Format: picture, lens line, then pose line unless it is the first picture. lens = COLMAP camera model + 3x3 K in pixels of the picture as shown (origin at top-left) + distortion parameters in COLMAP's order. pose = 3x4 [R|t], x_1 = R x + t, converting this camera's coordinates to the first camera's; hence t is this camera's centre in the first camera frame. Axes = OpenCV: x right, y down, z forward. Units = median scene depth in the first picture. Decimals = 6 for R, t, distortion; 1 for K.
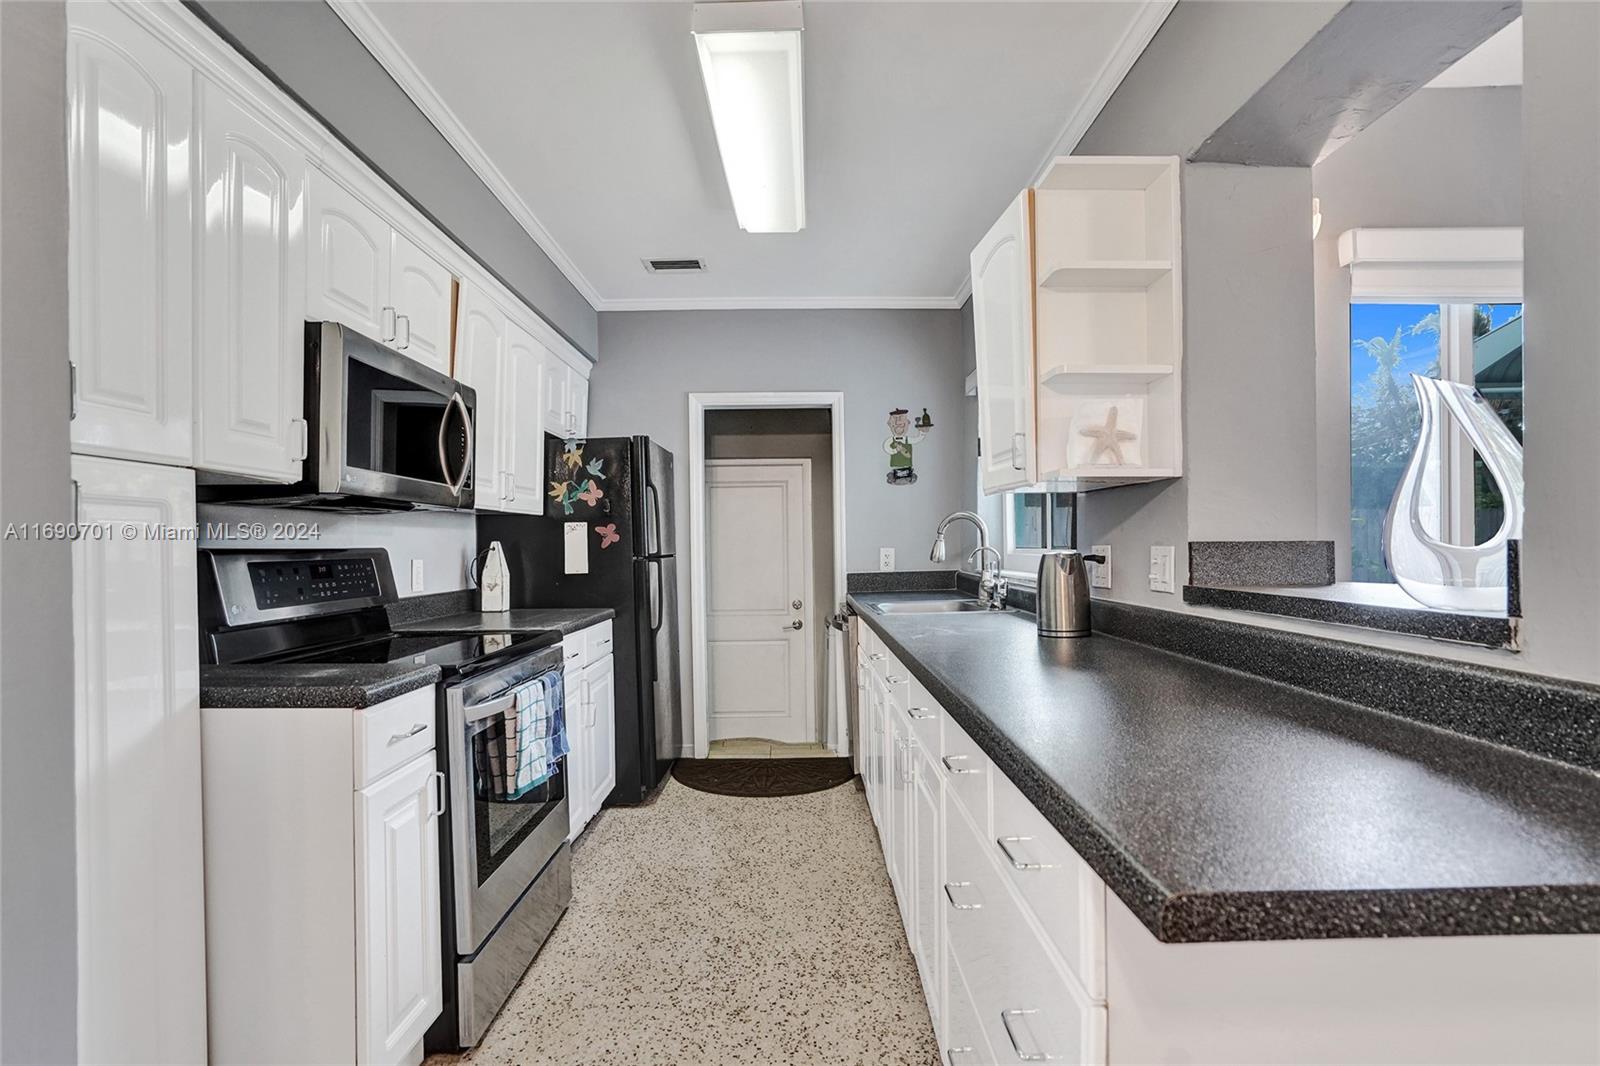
lens RADIAL K [[767.8, 0, 800.0], [0, 767.8, 539.7], [0, 0, 1]] dist [-0.047791, 0.026085]
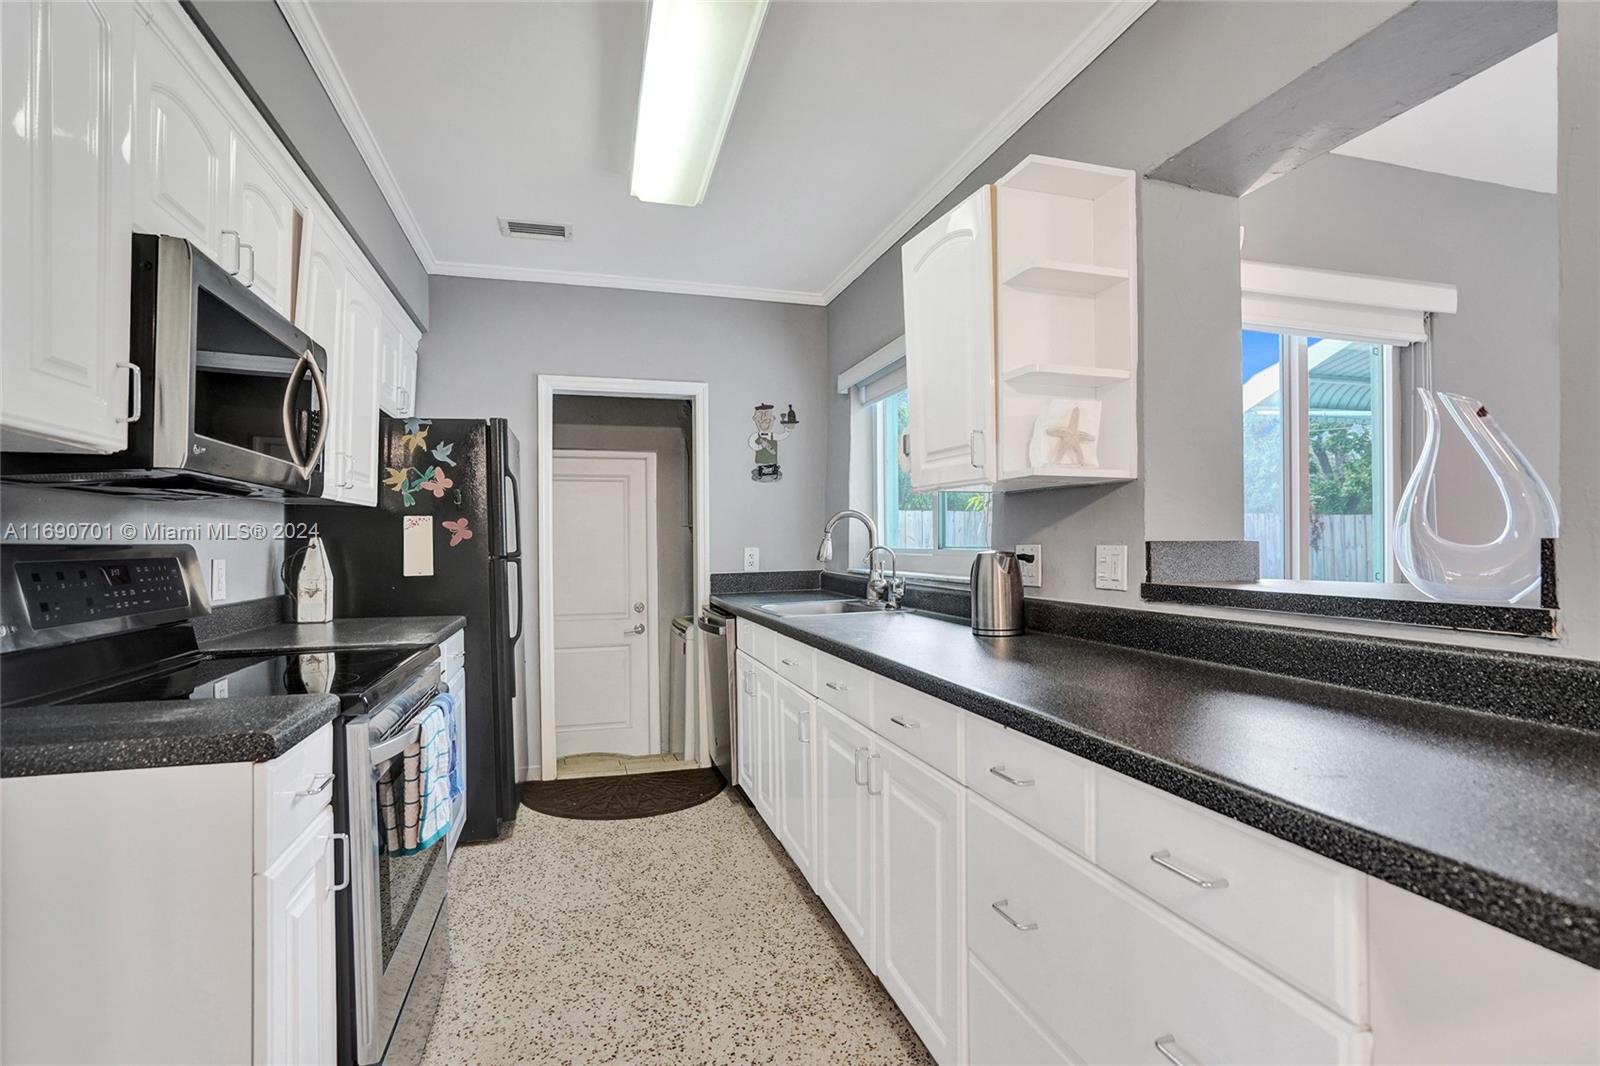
lens RADIAL K [[772.8, 0, 797.6], [0, 772.8, 535.1], [0, 0, 1]] dist [-0.044505, 0.025710]
pose [[0.961782, 0.007539, 0.273712, -0.181500], [-0.005799, 0.999958, -0.007165, 0.003732], [-0.273755, 0.005304, 0.961785, 0.093576]]
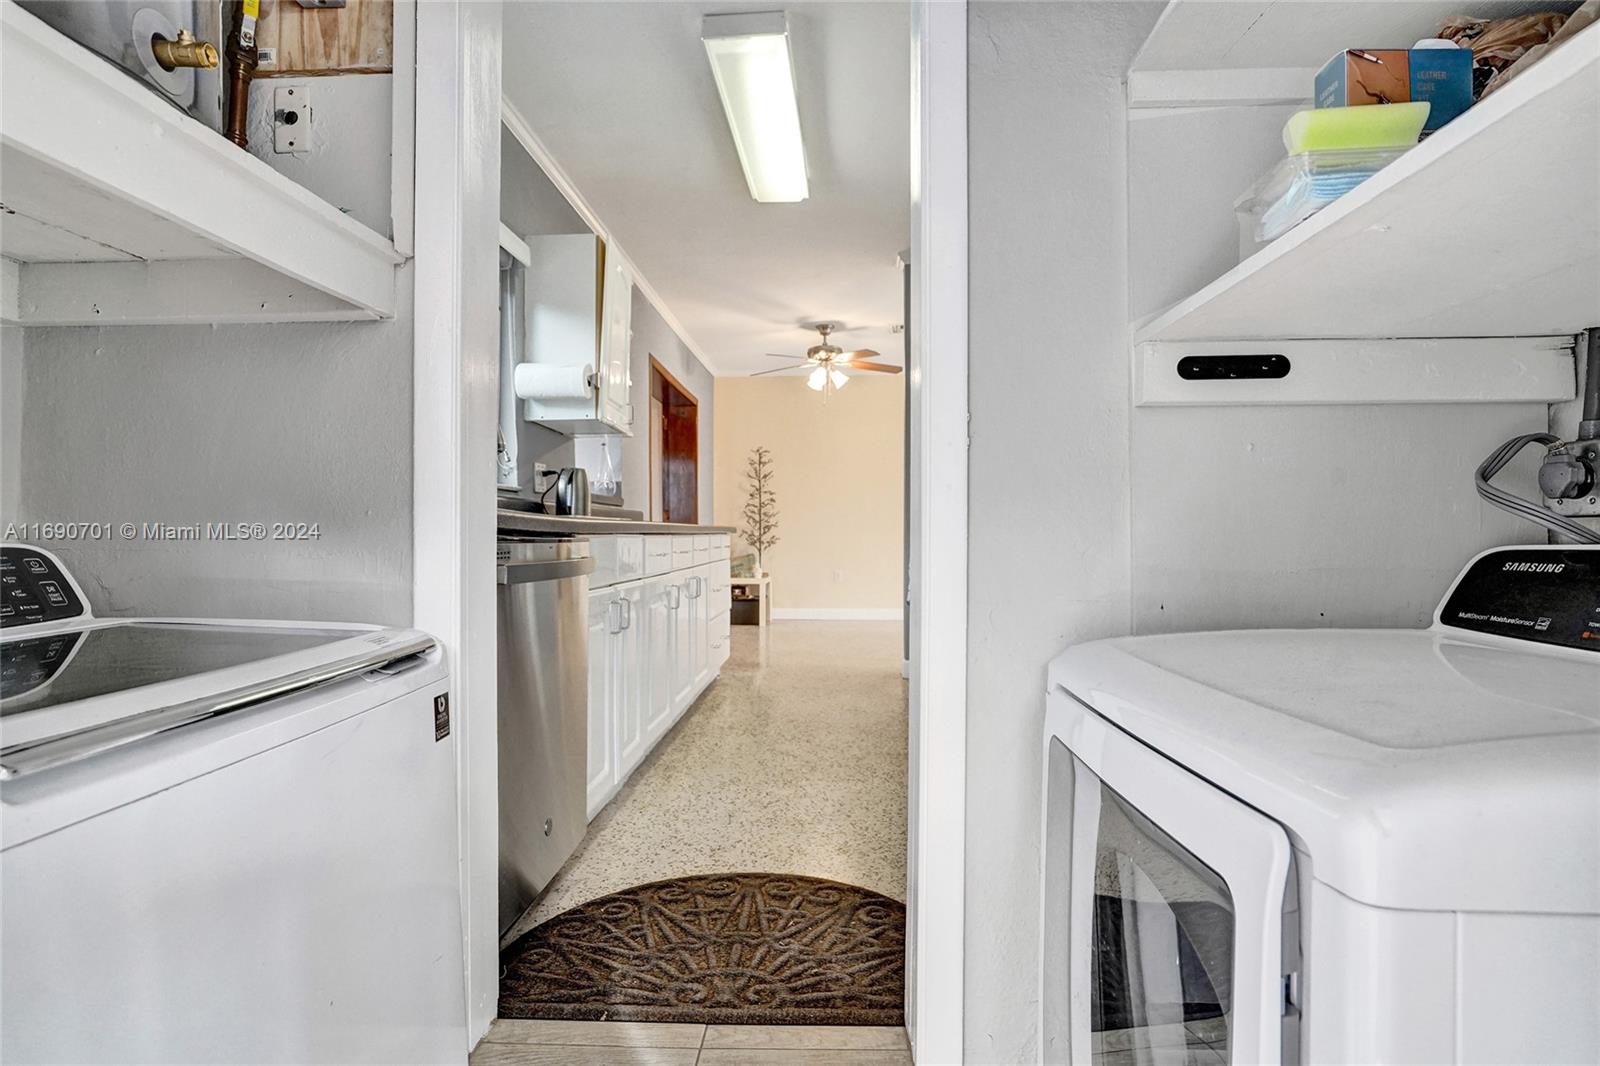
lens RADIAL K [[785.4, 0, 780.6], [0, 785.4, 530.3], [0, 0, 1]] dist [-0.018230, 0.000491]
pose [[-0.996468, 0.009744, 0.083409, -0.183527], [0.009043, 0.999921, -0.008777, 0.152162], [-0.083488, -0.007991, -0.996477, 2.455407]]
